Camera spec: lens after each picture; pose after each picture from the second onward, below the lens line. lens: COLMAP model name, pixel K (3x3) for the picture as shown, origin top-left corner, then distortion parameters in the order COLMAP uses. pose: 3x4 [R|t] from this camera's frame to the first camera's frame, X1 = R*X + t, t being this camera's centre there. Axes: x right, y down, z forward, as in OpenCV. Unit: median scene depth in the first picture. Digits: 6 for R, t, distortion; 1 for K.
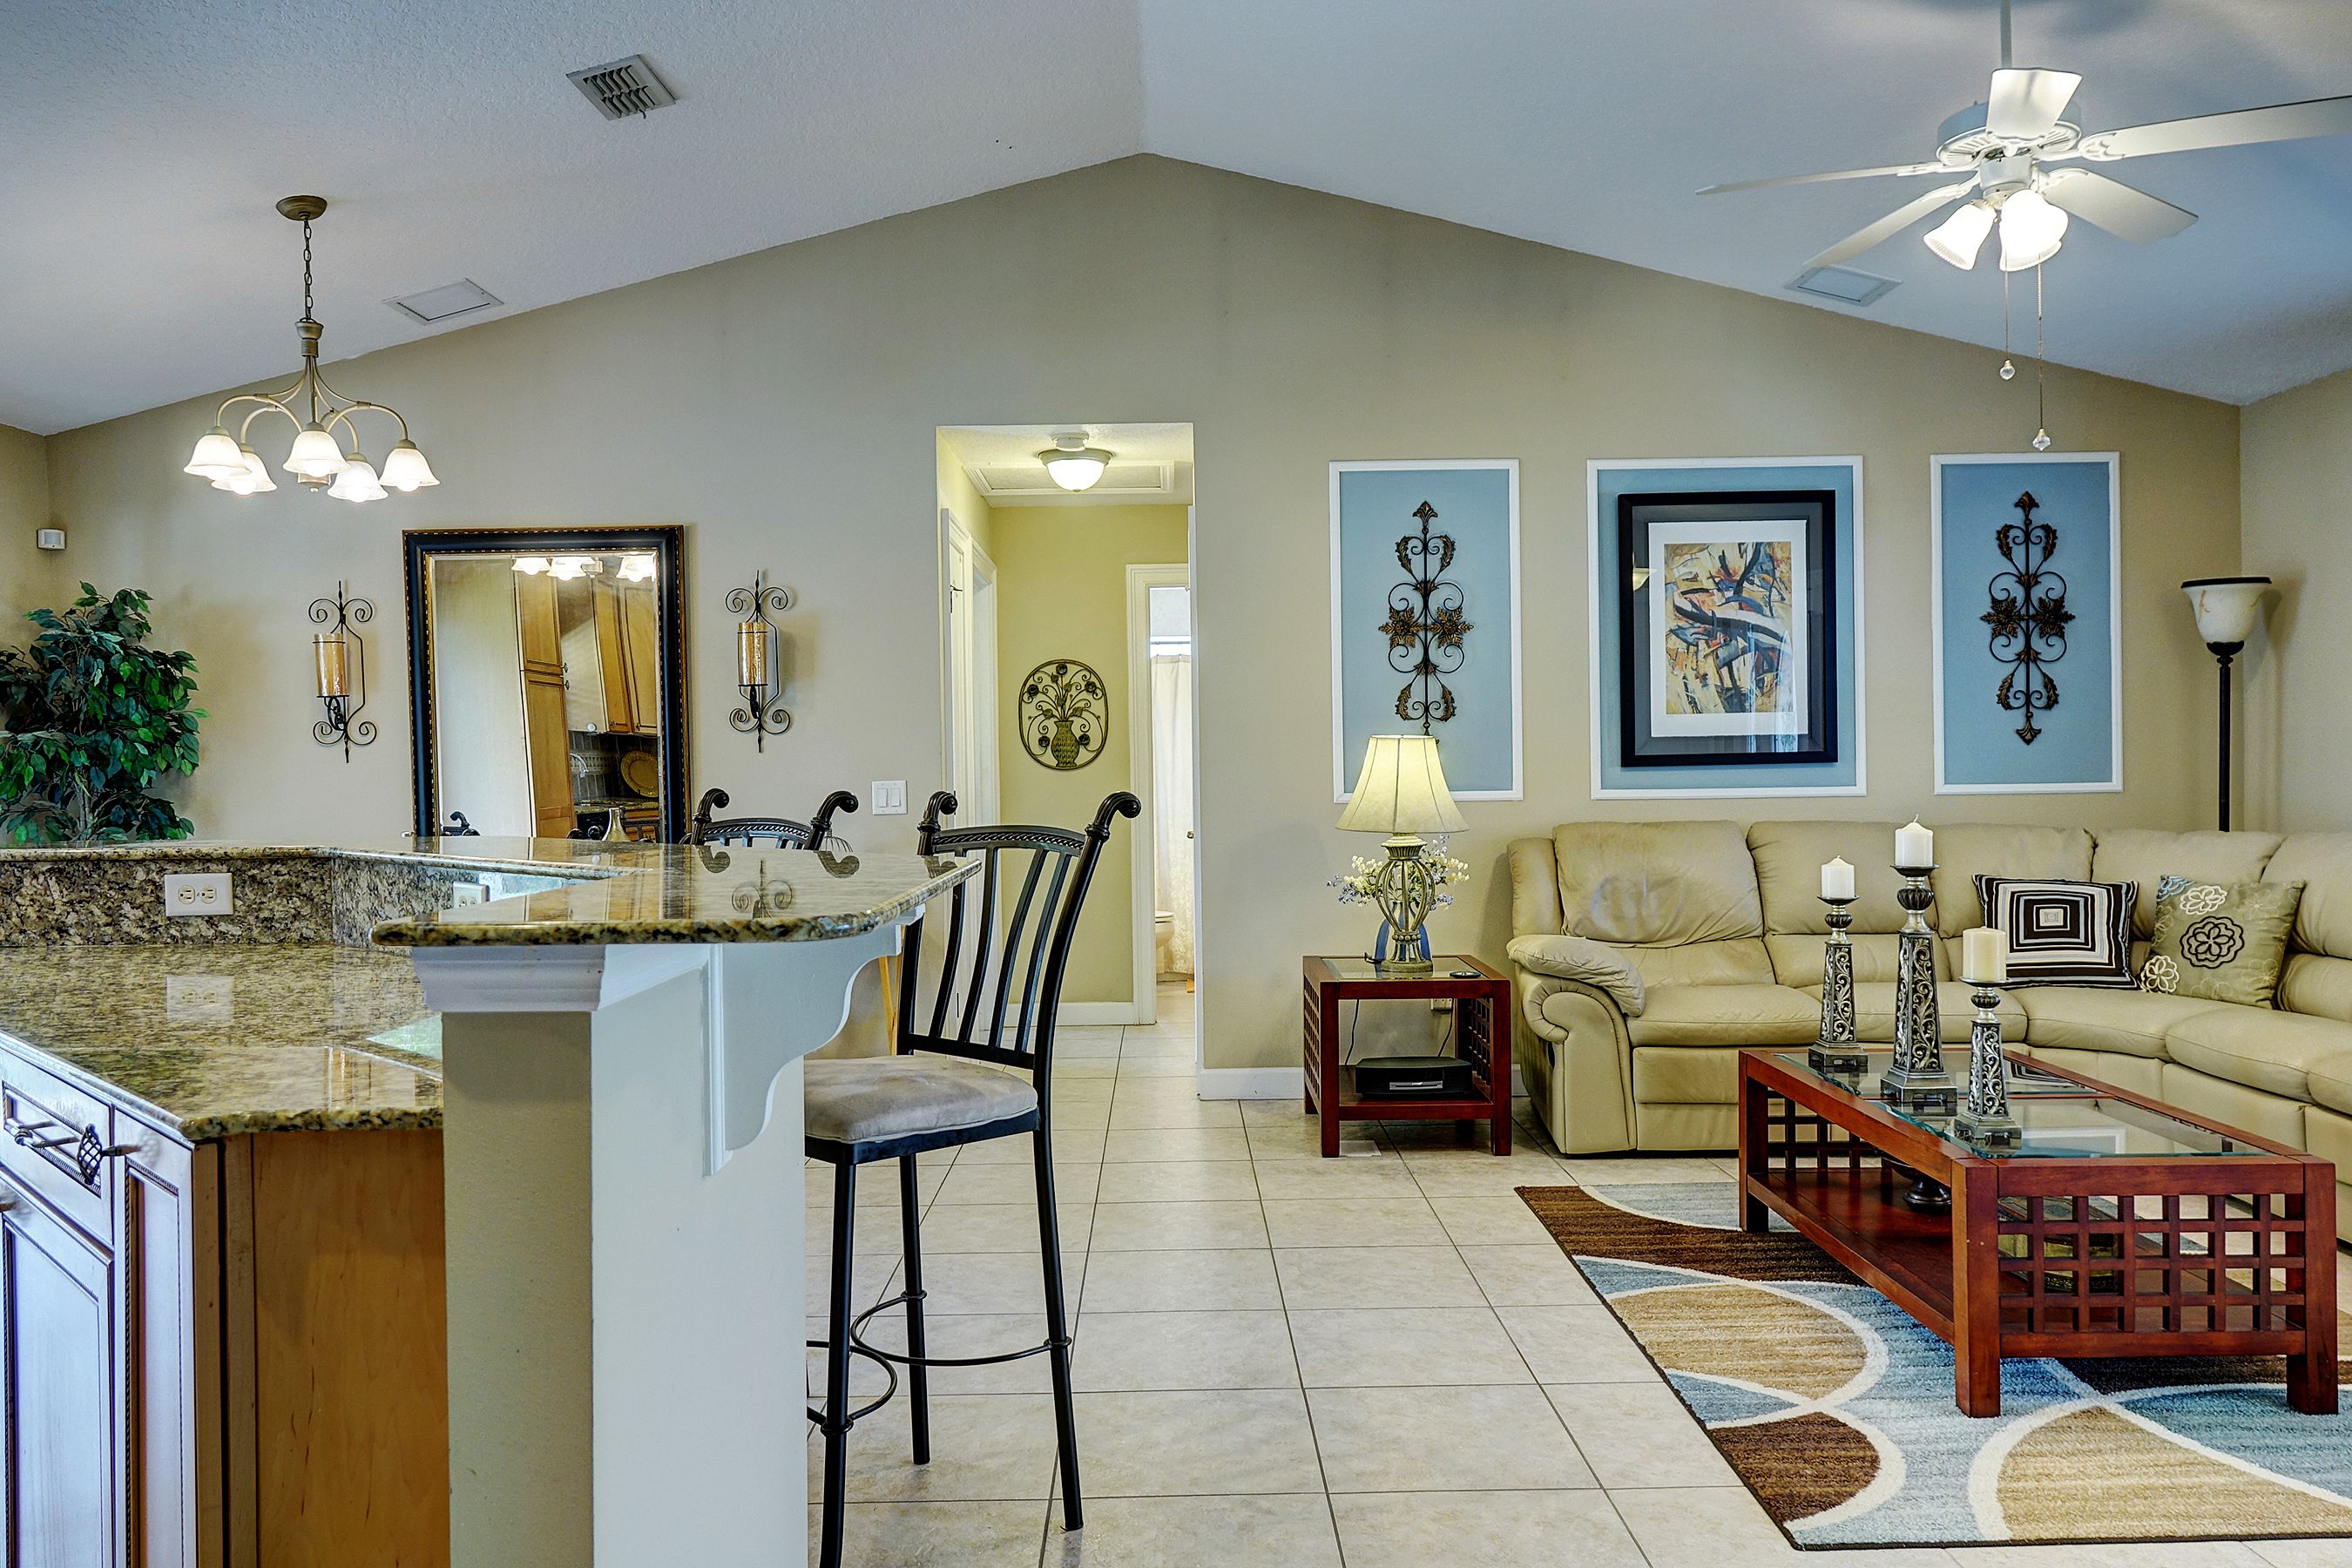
lens RADIAL K [[1634.9, 0, 1185.1], [0, 1634.9, 778.6], [0, 0, 1]] dist [-0.001659, 0.009201]
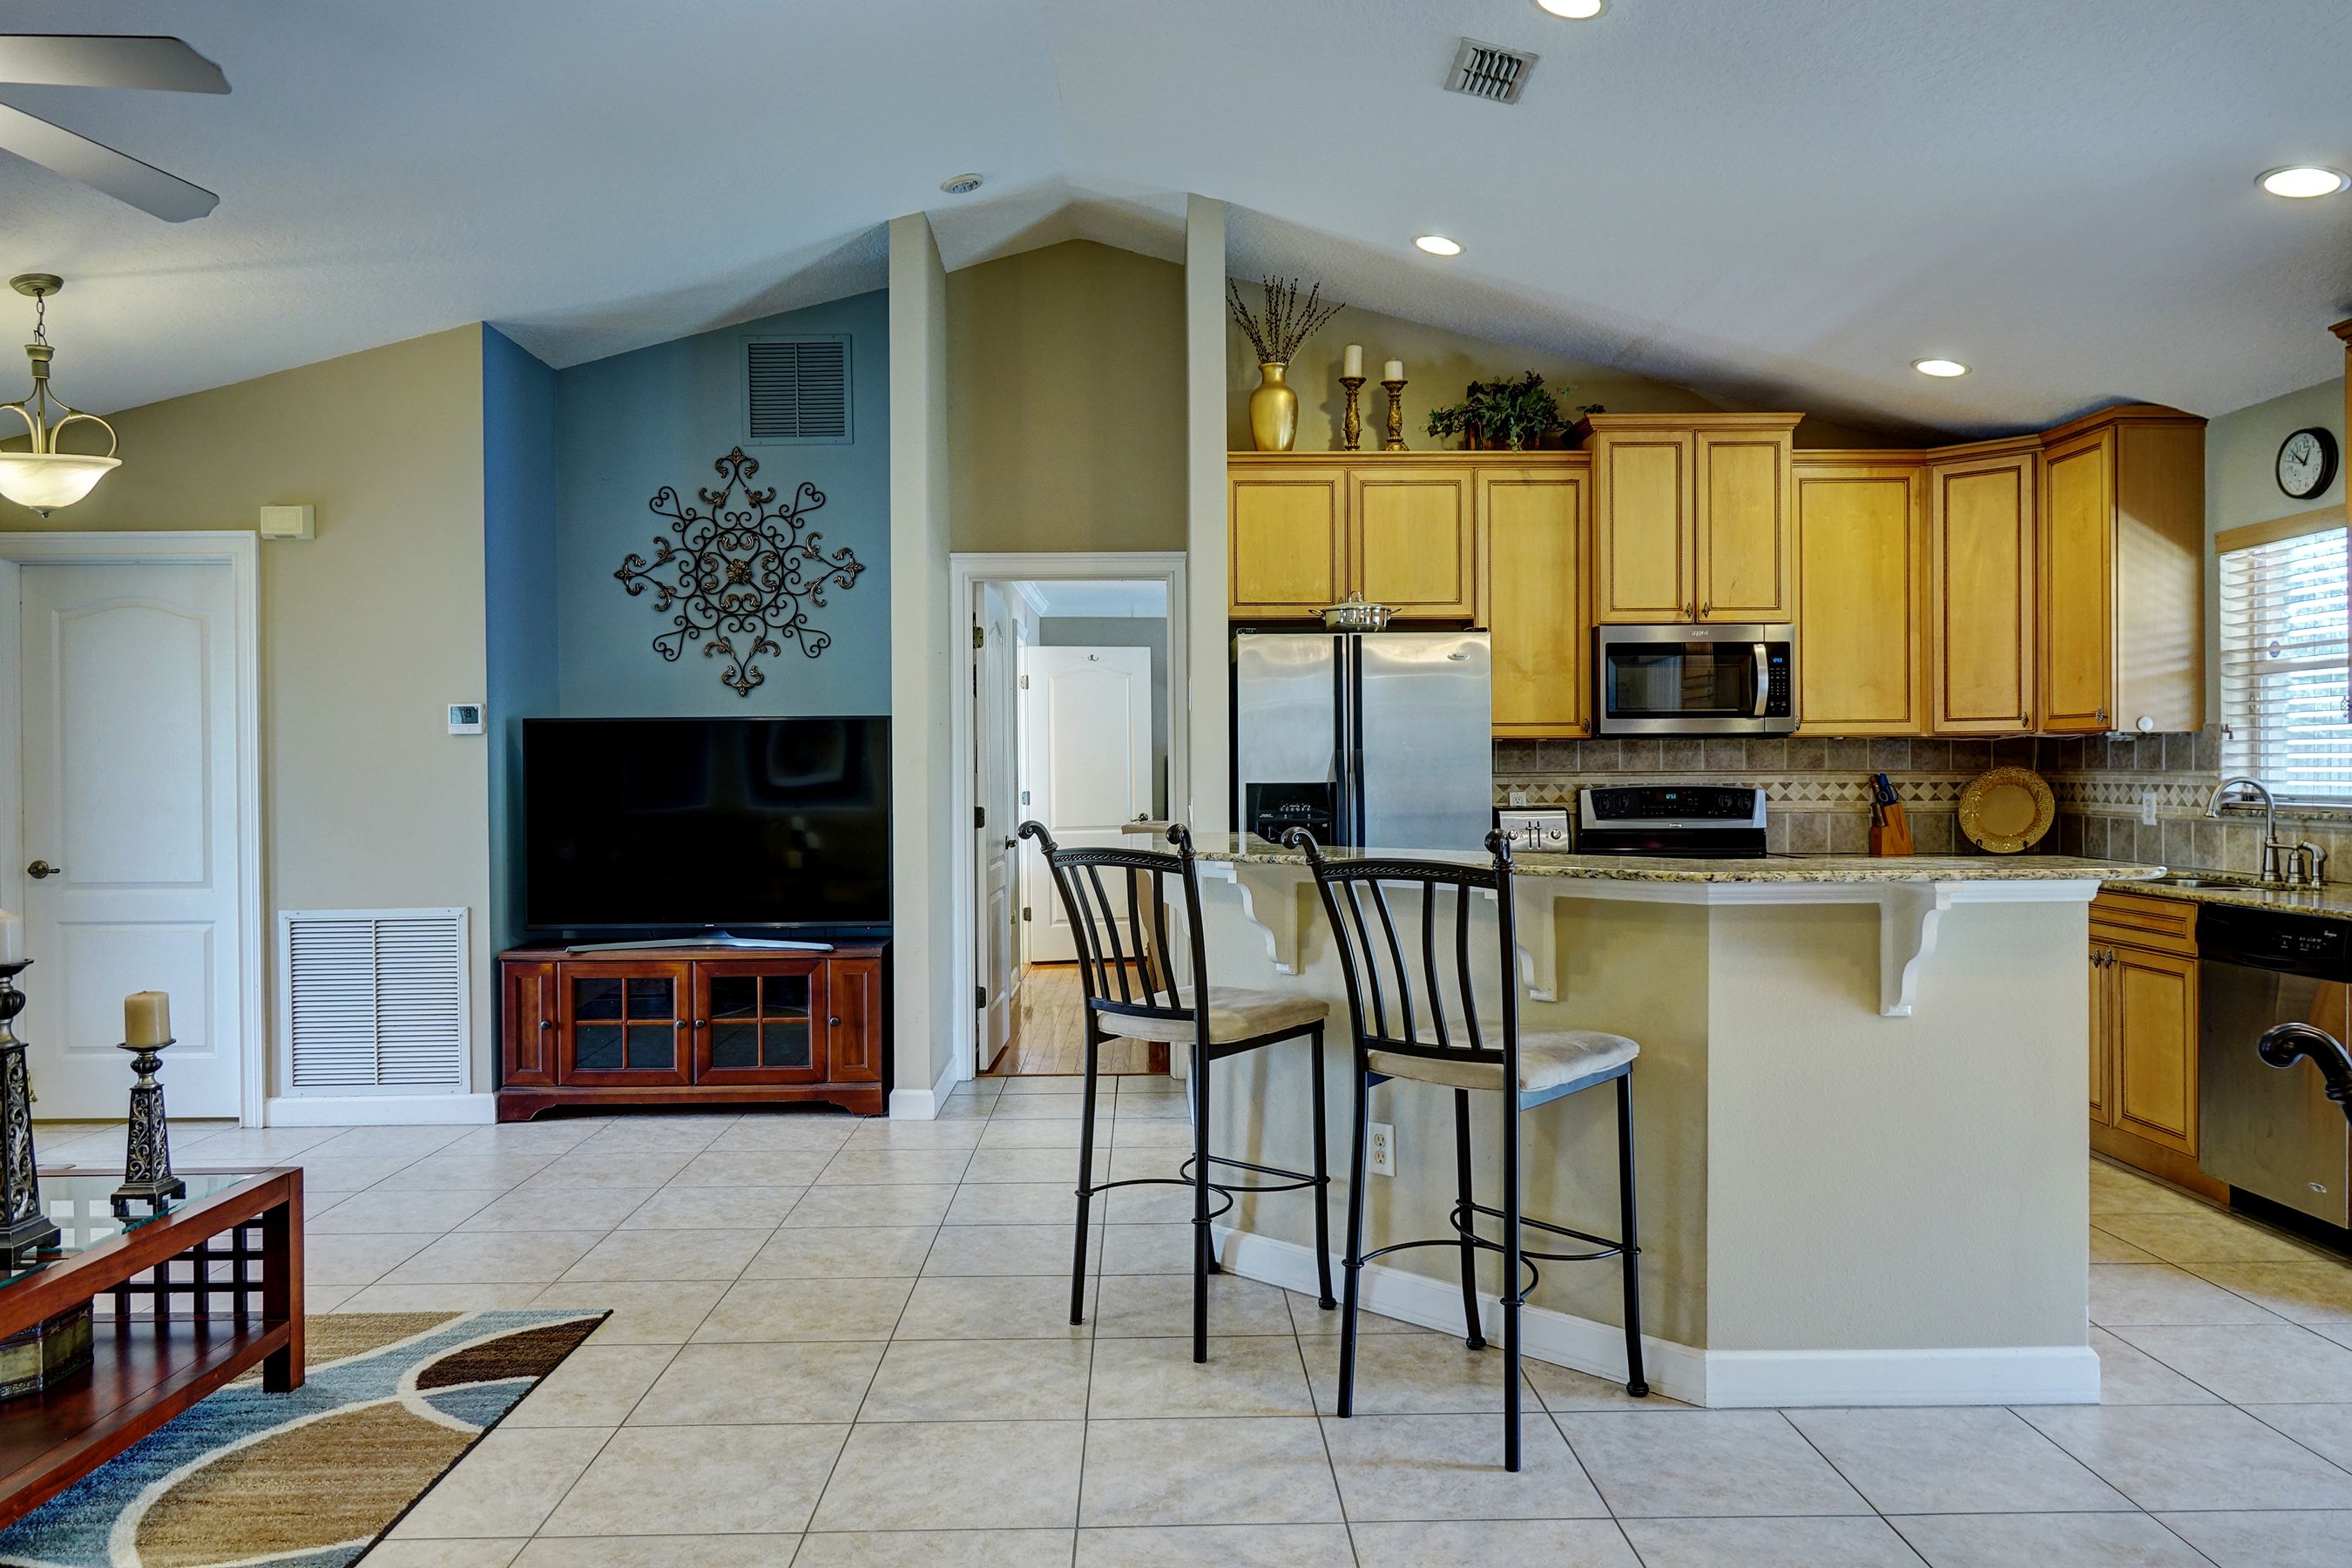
lens RADIAL K [[1634.9, 0, 1179.1], [0, 1634.9, 769.5], [0, 0, 1]] dist [-0.001659, 0.009201]
pose [[-0.999757, 0.021565, -0.004534, -0.073987], [0.021515, 0.999711, 0.010748, -0.021954], [0.004765, 0.010648, -0.999932, 1.109283]]
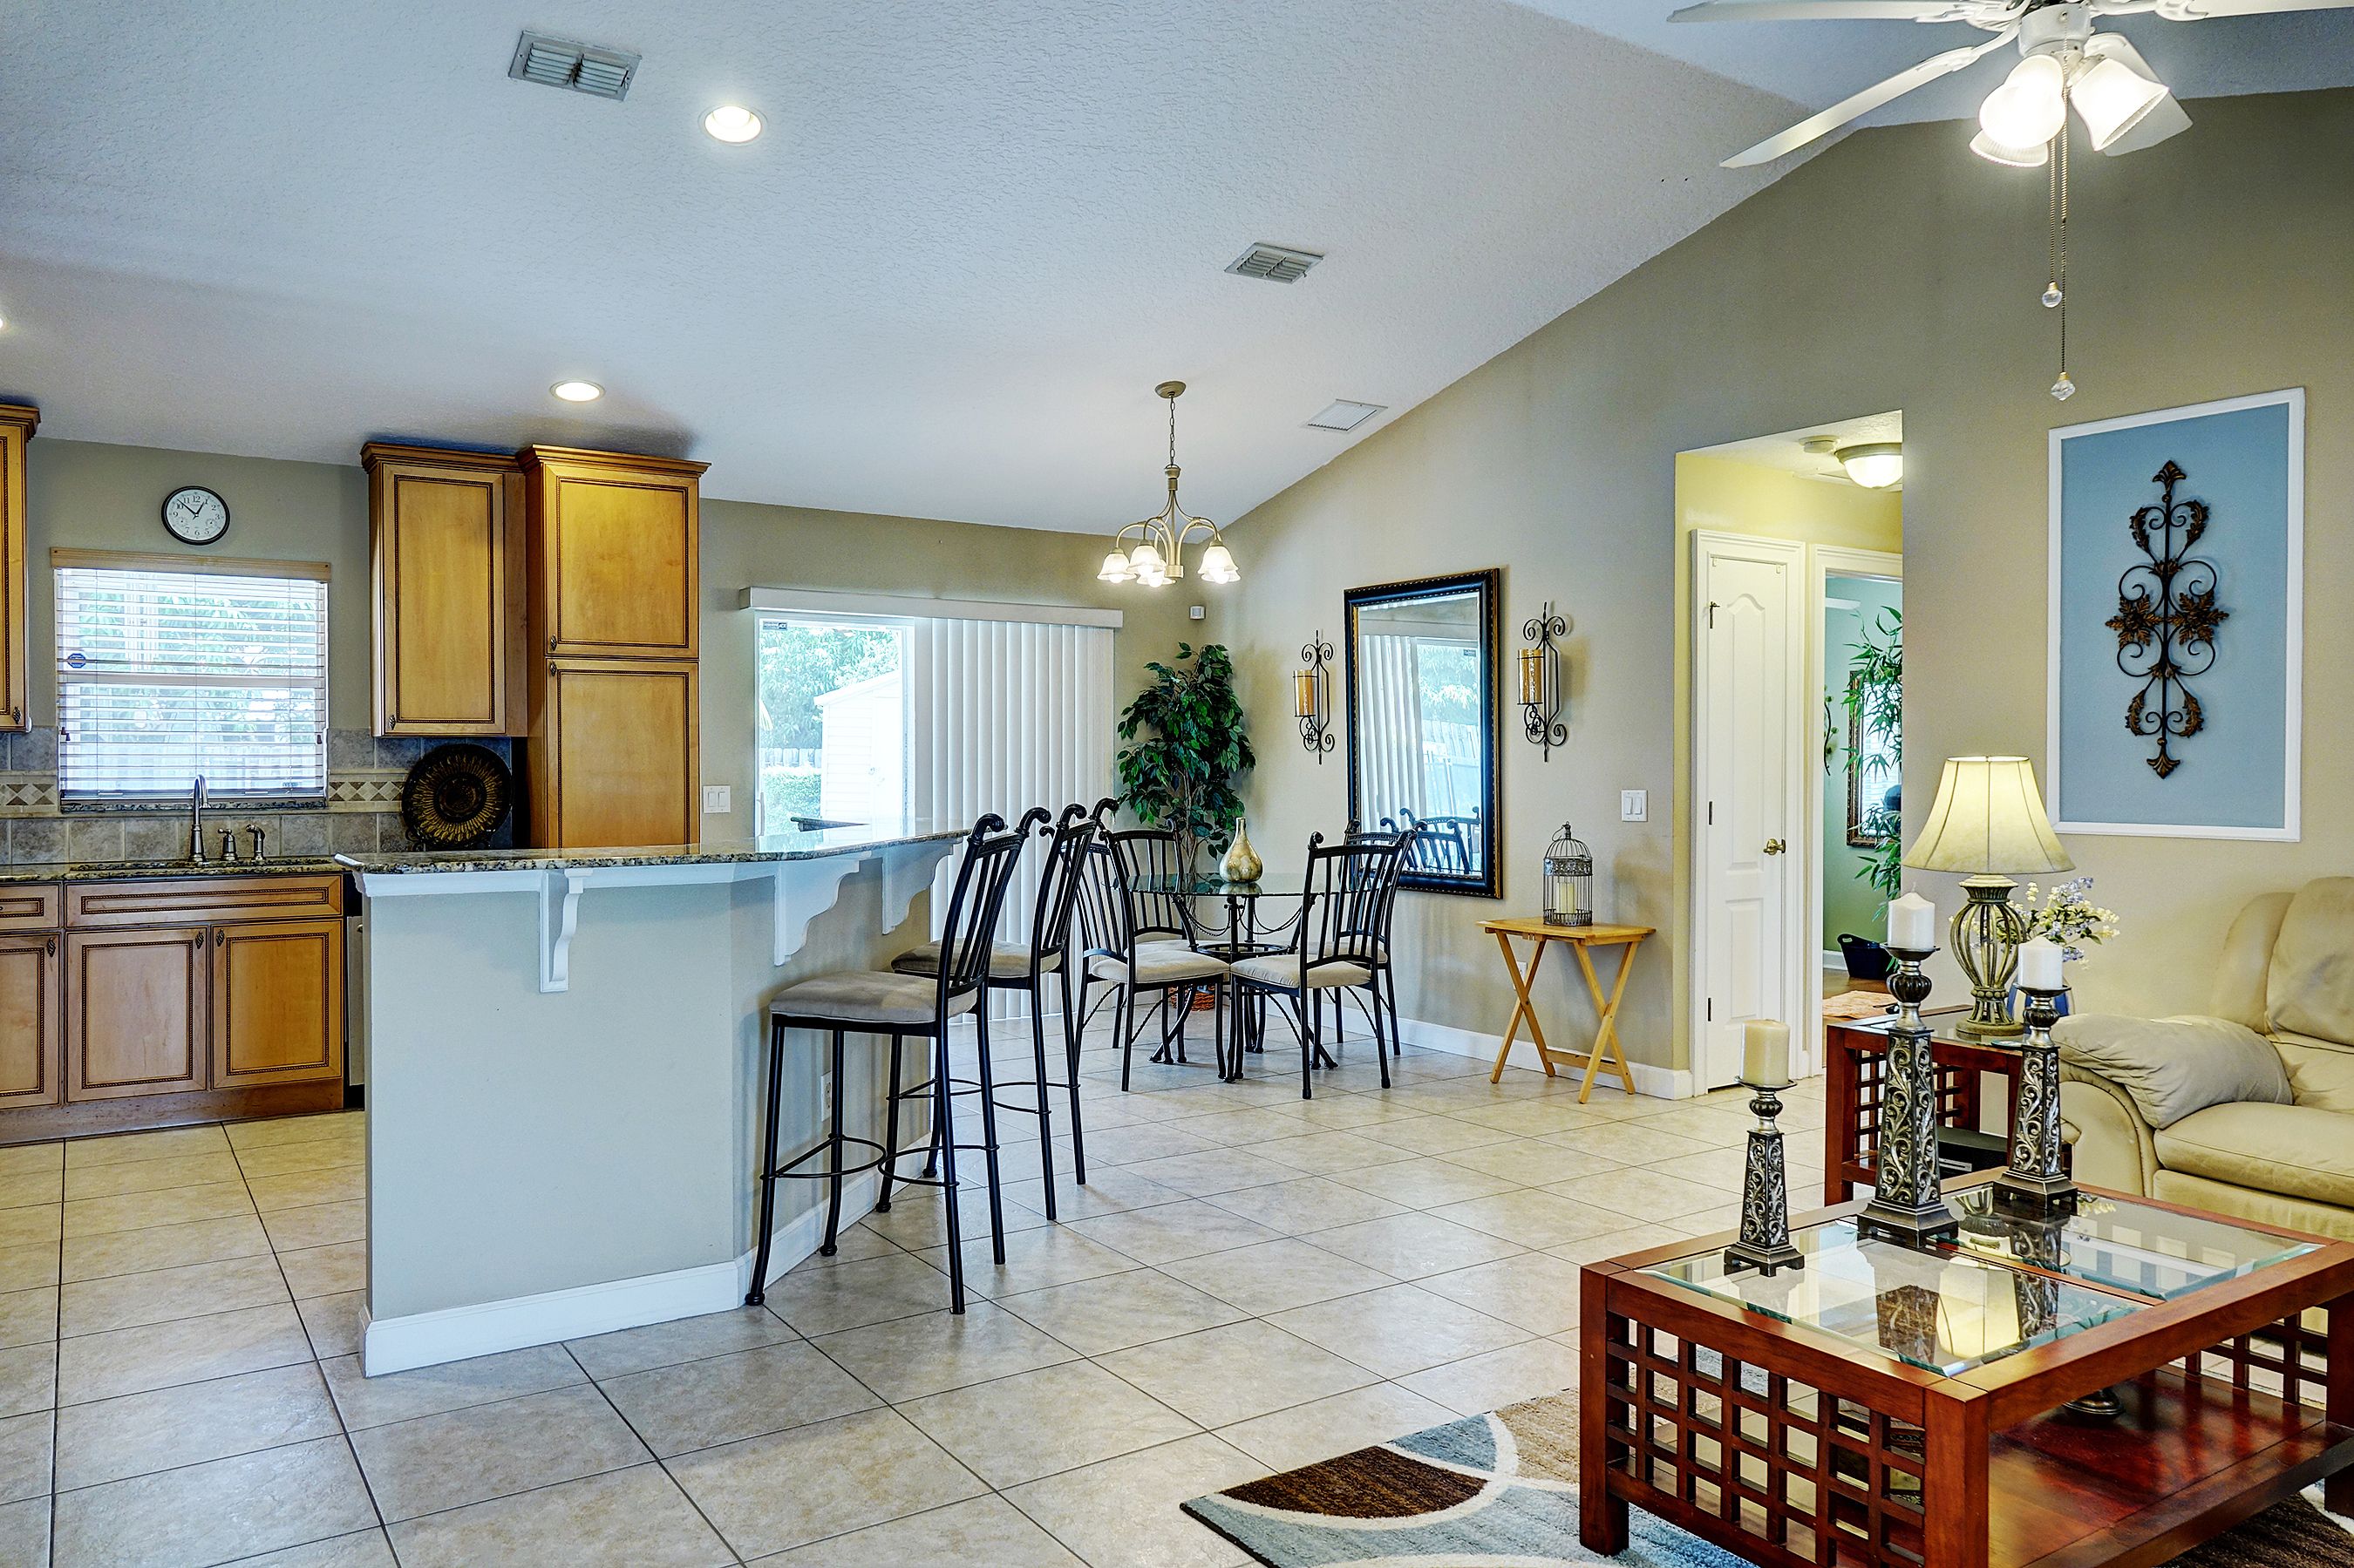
lens RADIAL K [[1636.0, 0, 1184.7], [0, 1636.0, 775.2], [0, 0, 1]] dist [-0.001659, 0.009201]
pose [[0.550825, 0.023327, -0.834295, 0.567270], [-0.015452, 0.999723, 0.017751, -0.023754], [0.834478, 0.003114, 0.551032, 0.163772]]
